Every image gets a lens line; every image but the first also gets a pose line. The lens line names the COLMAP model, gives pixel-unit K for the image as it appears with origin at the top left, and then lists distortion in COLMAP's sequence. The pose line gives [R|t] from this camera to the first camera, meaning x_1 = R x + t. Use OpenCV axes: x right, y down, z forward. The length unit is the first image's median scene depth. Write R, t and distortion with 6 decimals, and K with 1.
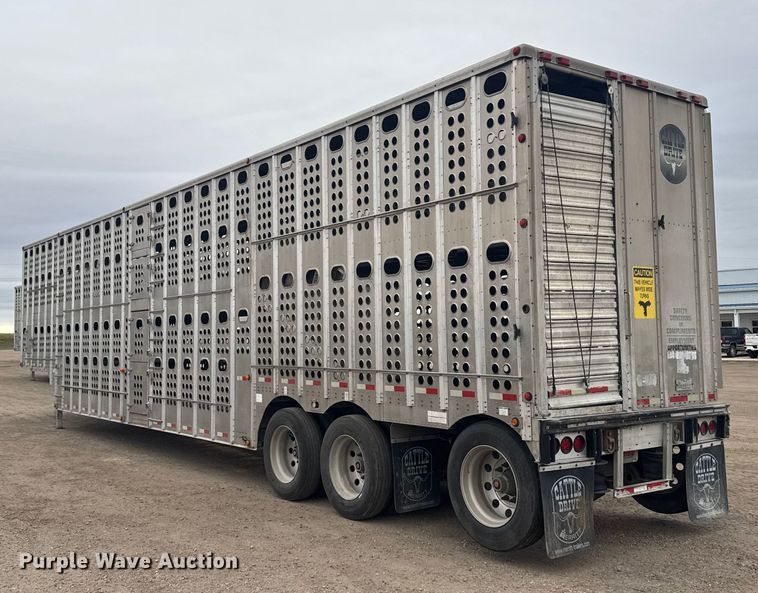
lens RADIAL K [[827.0, 0, 379.0], [0, 827.0, 296.5], [0, 0, 1]] dist [0.128997, -0.656815]
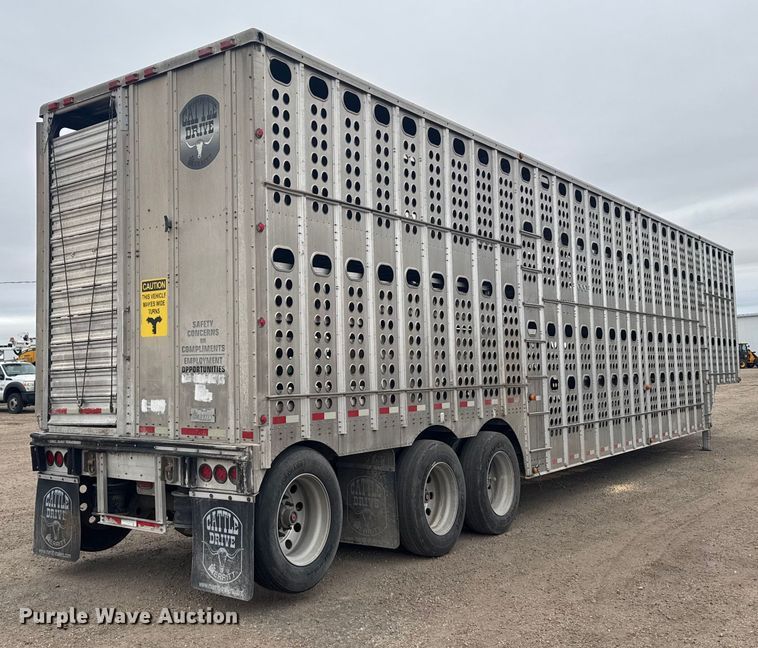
lens RADIAL K [[819.1, 0, 356.2], [0, 819.1, 322.2], [0, 0, 1]] dist [0.011052, -0.002892]
pose [[0.295046, -0.046243, -0.954364, 1.218693], [0.067613, 0.997335, -0.027422, 0.049549], [0.953088, -0.056437, 0.297386, 0.942723]]
